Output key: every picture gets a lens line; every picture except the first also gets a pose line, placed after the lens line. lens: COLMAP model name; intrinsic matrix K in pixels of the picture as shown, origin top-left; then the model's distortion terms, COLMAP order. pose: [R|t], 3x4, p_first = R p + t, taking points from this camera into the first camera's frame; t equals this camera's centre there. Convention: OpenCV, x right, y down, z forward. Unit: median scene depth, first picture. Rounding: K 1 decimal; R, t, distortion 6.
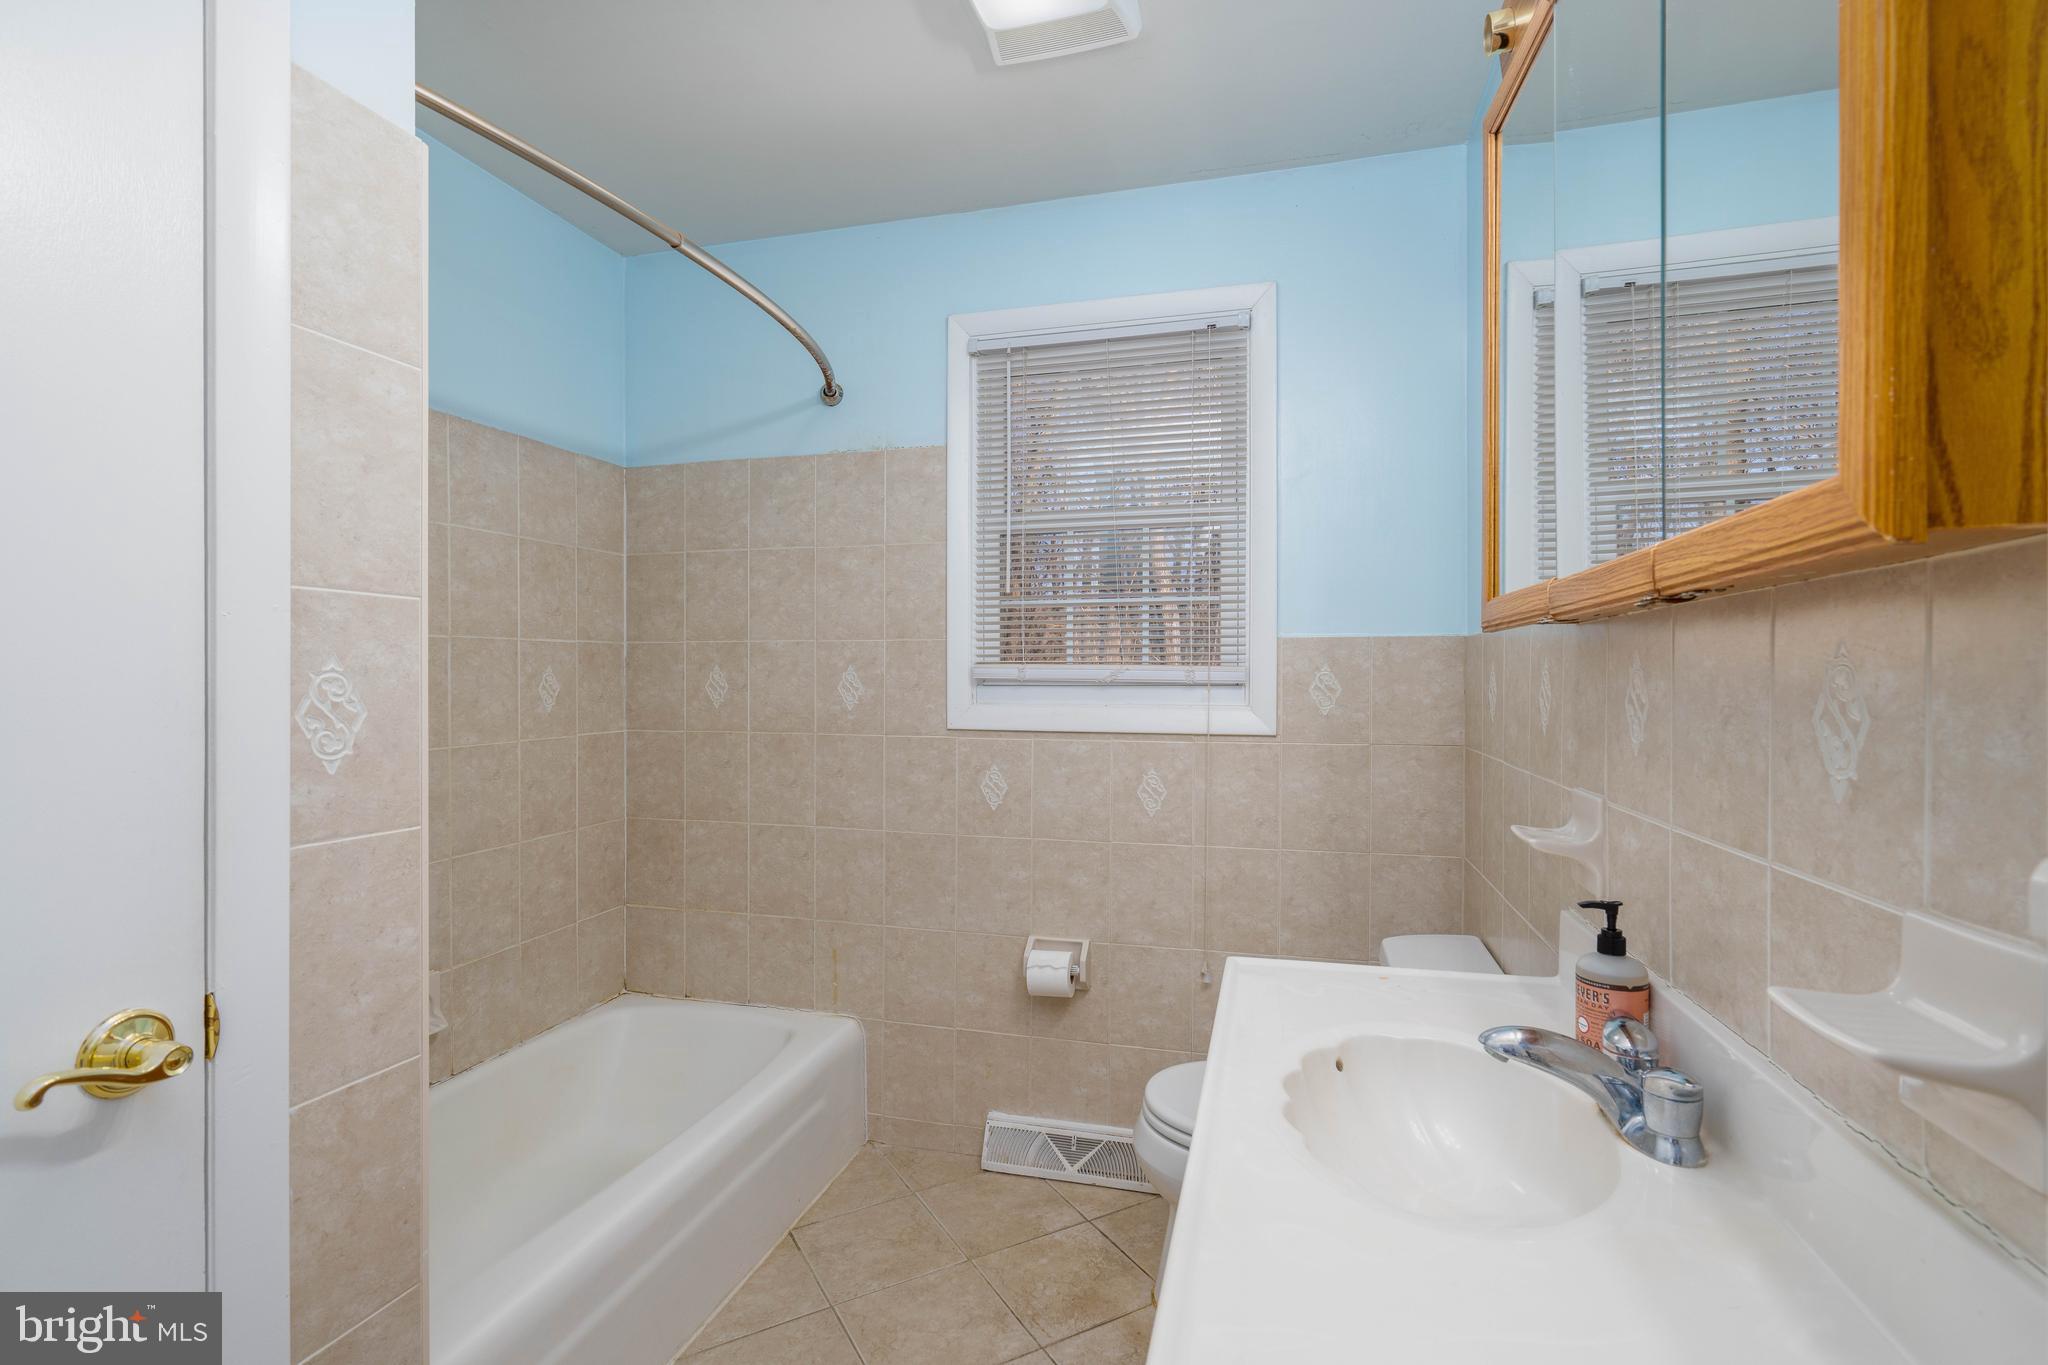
lens RADIAL K [[936.6, 0, 1023.6], [0, 936.6, 676.4], [0, 0, 1]] dist [-0.007448, 0.001062]
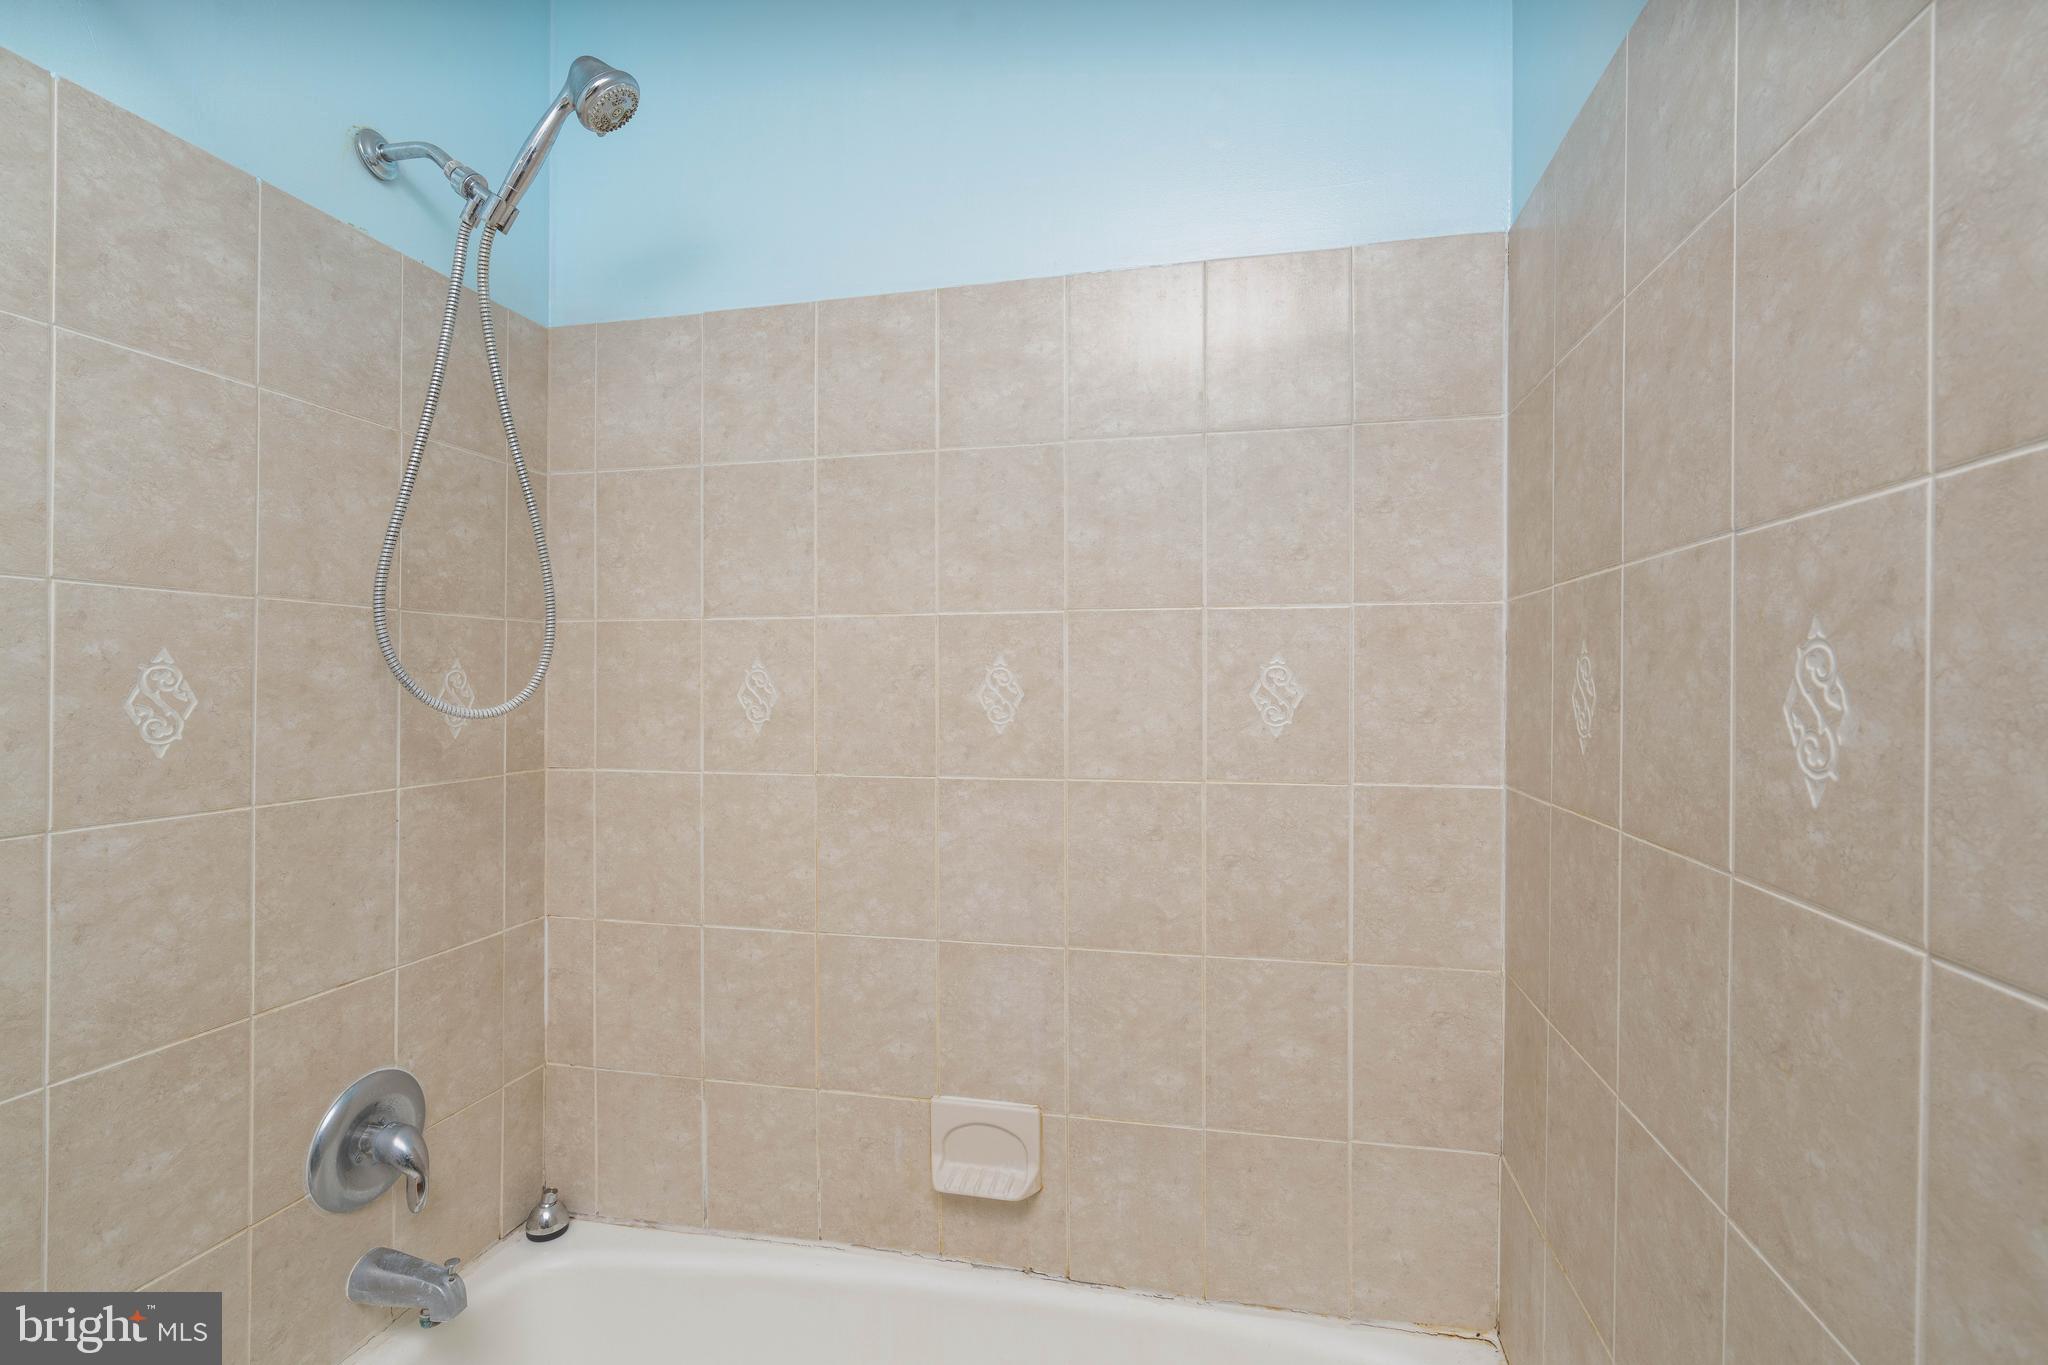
lens RADIAL K [[936.6, 0, 1024.3], [0, 936.6, 677.8], [0, 0, 1]] dist [-0.007448, 0.001062]
pose [[0.058249, -0.002457, -0.998299, 0.038278], [-0.007989, 0.999964, -0.002927, 0.005873], [0.998270, 0.008146, 0.058227, 0.825839]]
